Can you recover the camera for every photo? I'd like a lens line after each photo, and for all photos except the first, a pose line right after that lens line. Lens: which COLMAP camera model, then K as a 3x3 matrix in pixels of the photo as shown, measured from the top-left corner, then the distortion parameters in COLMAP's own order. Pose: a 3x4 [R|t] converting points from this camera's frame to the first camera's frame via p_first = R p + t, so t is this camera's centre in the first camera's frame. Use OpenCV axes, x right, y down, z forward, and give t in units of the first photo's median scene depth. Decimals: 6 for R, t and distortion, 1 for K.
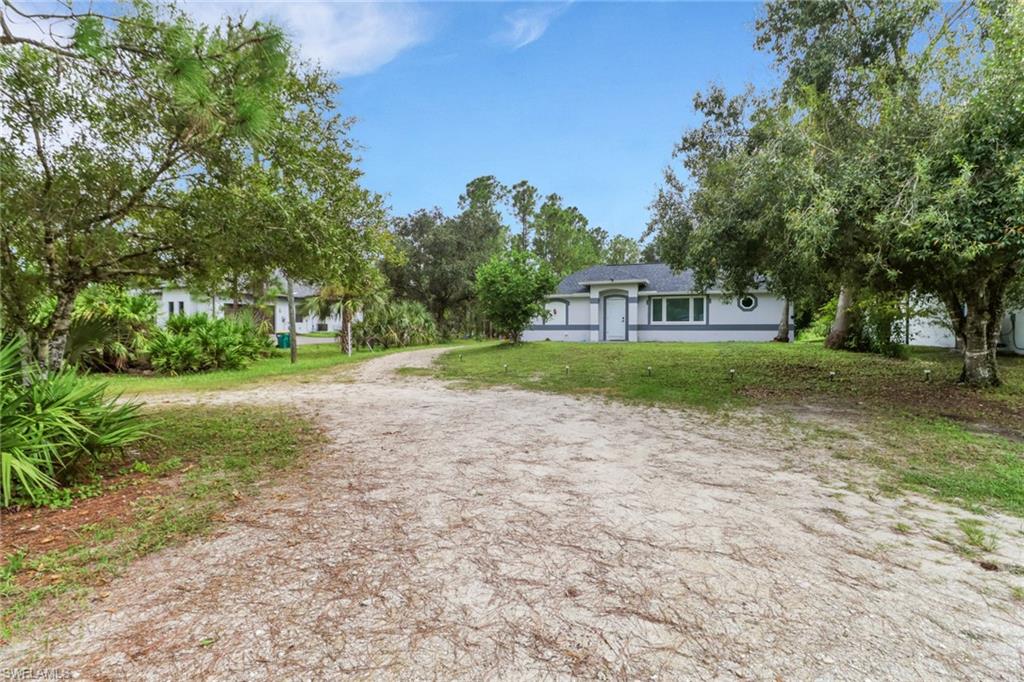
lens RADIAL K [[530.4, 0, 495.2], [0, 530.4, 334.7], [0, 0, 1]] dist [0.000795, -0.001596]
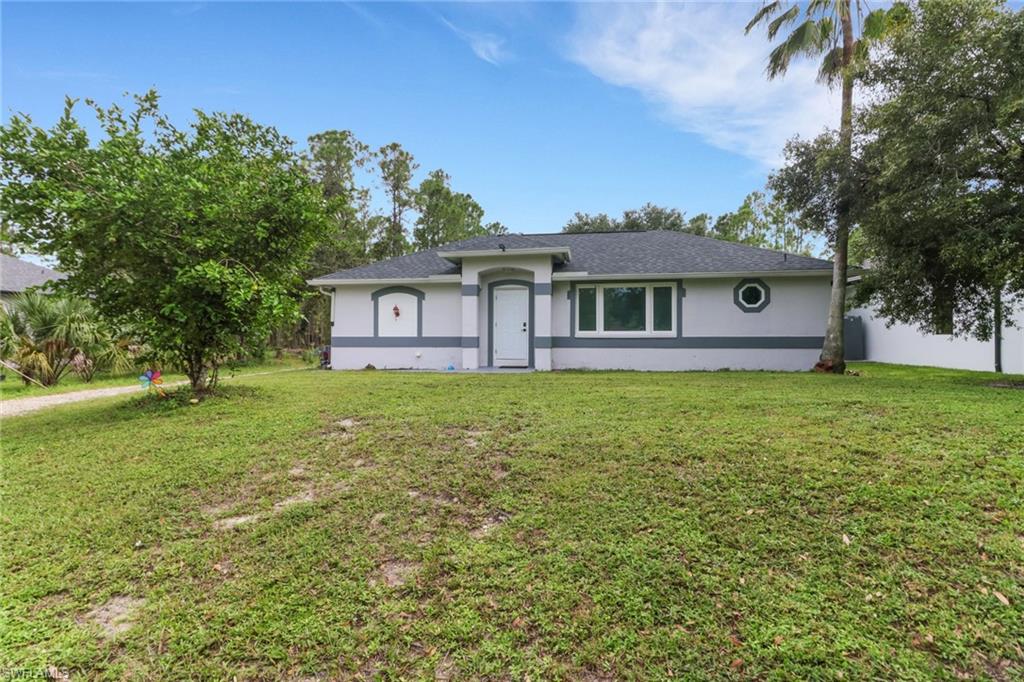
lens RADIAL K [[530.4, 0, 495.2], [0, 530.4, 334.7], [0, 0, 1]] dist [0.000795, -0.001596]
pose [[0.983805, 0.002918, 0.179217, 0.119125], [0.000868, 0.999778, -0.021044, -0.010042], [-0.179239, 0.020859, 0.983584, 0.490511]]
